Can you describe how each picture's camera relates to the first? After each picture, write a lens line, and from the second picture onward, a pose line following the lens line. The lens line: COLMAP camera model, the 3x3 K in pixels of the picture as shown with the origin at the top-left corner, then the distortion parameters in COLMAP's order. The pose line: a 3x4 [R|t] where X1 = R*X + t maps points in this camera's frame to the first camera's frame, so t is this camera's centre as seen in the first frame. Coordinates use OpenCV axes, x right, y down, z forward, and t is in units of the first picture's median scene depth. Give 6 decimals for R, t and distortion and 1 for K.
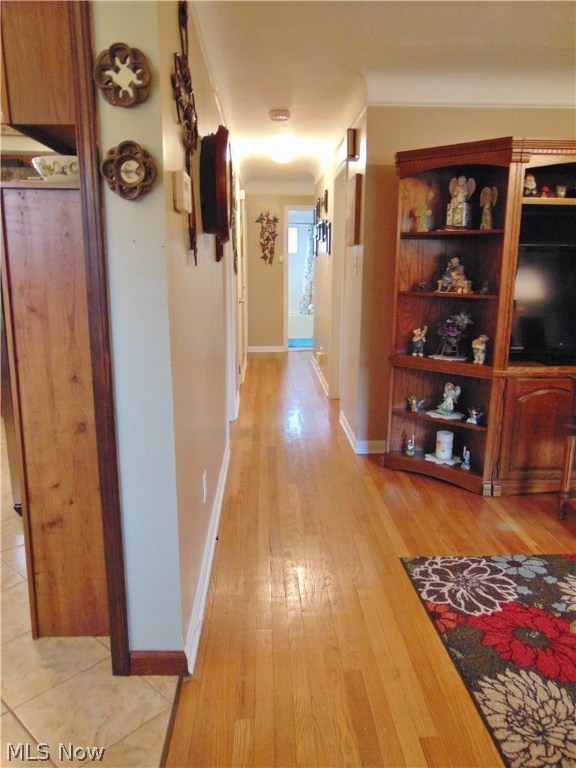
lens RADIAL K [[574.4, 0, 288.0], [0, 574.4, 384.0], [0, 0, 1]] dist [-0.041695, 0.079294]
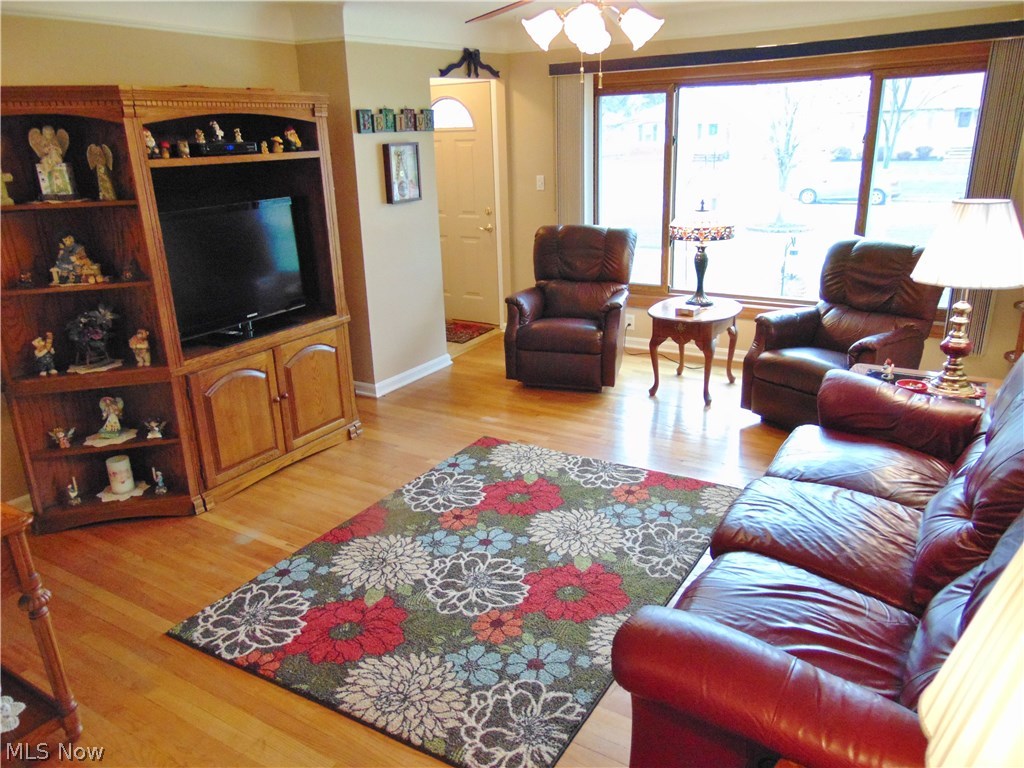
lens RADIAL K [[765.9, 0, 512.0], [0, 765.9, 384.0], [0, 0, 1]] dist [-0.041695, 0.079294]
pose [[0.563685, -0.287975, 0.774164, -0.265336], [0.205195, 0.956696, 0.206467, -0.159272], [-0.800096, 0.042472, 0.598366, -0.060636]]
